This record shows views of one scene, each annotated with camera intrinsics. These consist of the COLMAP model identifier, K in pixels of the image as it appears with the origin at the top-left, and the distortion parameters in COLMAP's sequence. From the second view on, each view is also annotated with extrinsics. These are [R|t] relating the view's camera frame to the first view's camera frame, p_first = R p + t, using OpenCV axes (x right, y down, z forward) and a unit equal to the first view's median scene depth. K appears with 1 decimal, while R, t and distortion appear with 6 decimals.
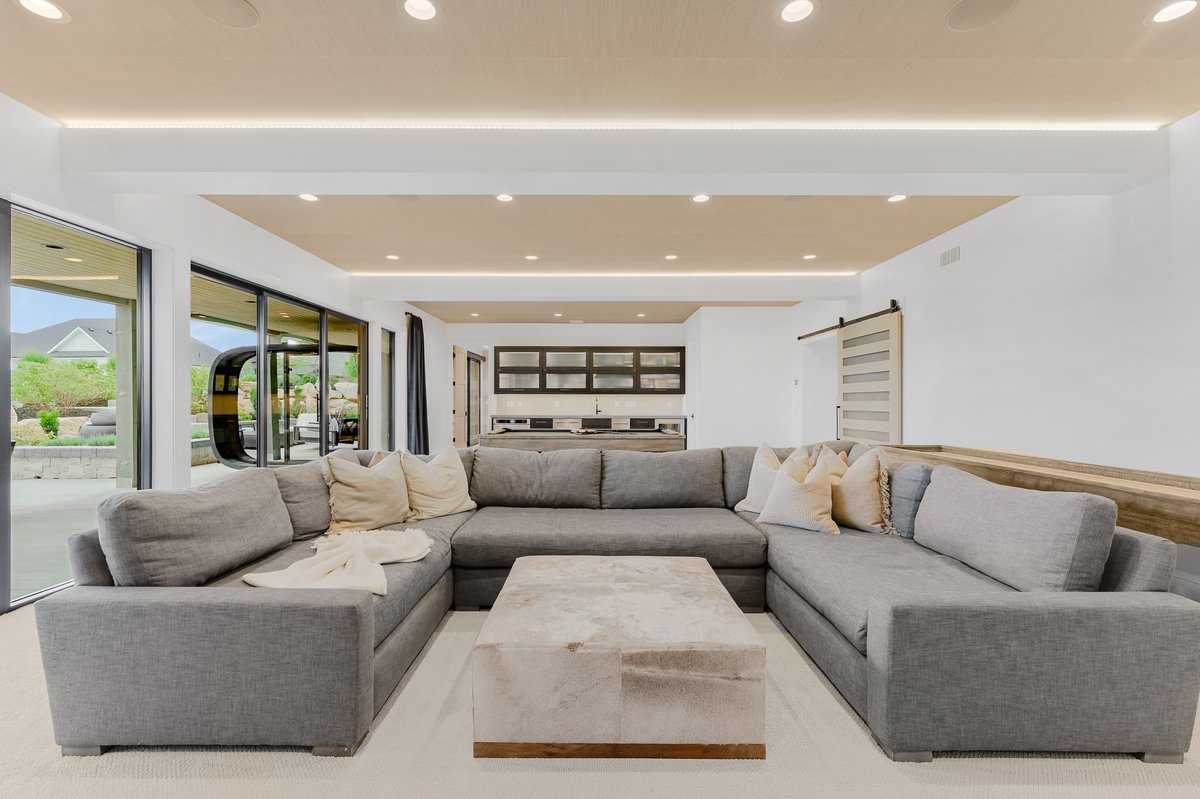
lens RADIAL K [[543.5, 0, 598.2], [0, 543.5, 397.5], [0, 0, 1]] dist [-0.002779, -0.000169]
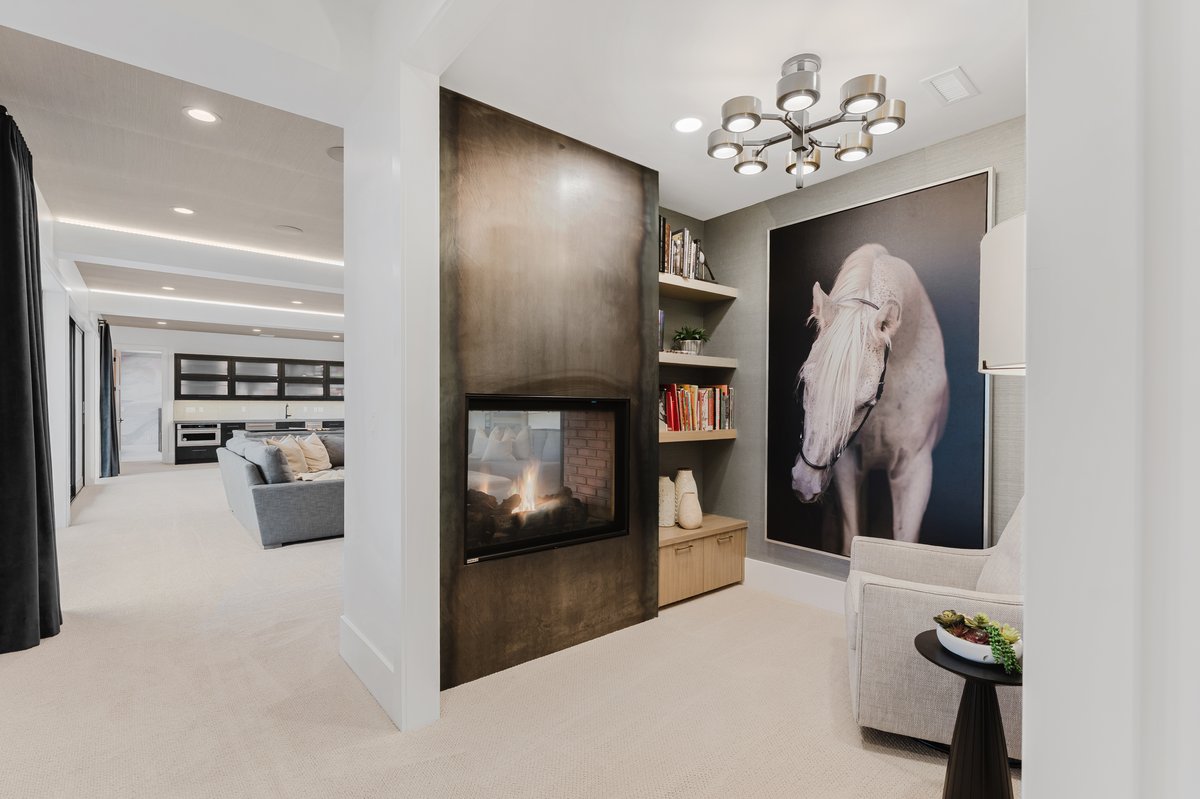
lens RADIAL K [[543.5, 0, 603.4], [0, 543.5, 408.7], [0, 0, 1]] dist [-0.002779, -0.000169]
pose [[0.768681, -0.005225, 0.639611, -0.224646], [-0.000852, 0.999957, 0.009193, -0.000359], [-0.639632, -0.007611, 0.768644, -0.304515]]
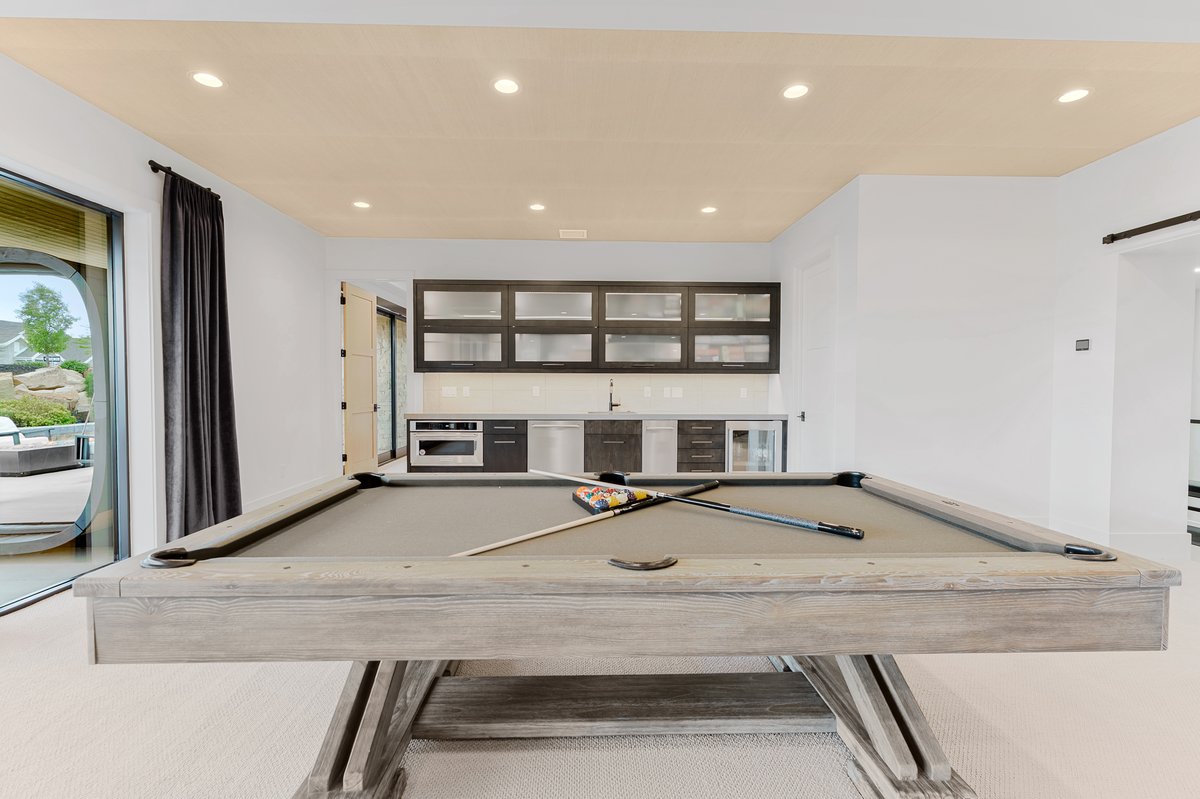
lens RADIAL K [[543.5, 0, 601.2], [0, 543.5, 398.5], [0, 0, 1]] dist [-0.002779, -0.000169]
pose [[0.999558, 0.001318, 0.029702, -0.028683], [-0.002302, 0.999449, 0.033109, 0.001010], [-0.029642, -0.033163, 0.999010, 0.475690]]
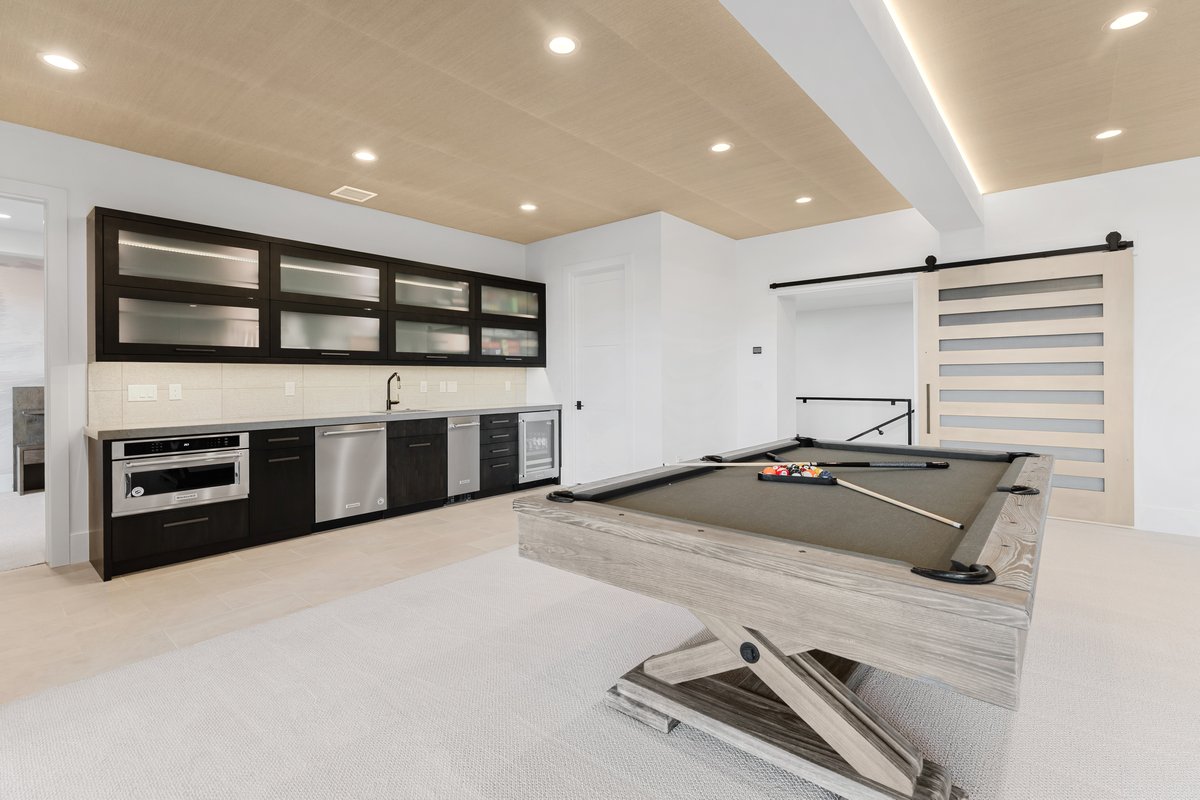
lens RADIAL K [[543.5, 0, 594.4], [0, 543.5, 374.8], [0, 0, 1]] dist [-0.002779, -0.000169]
pose [[0.653067, -0.000542, 0.757300, -0.240478], [0.002515, 0.999996, -0.001453, 0.002834], [-0.757296, 0.002854, 0.653066, 0.584624]]
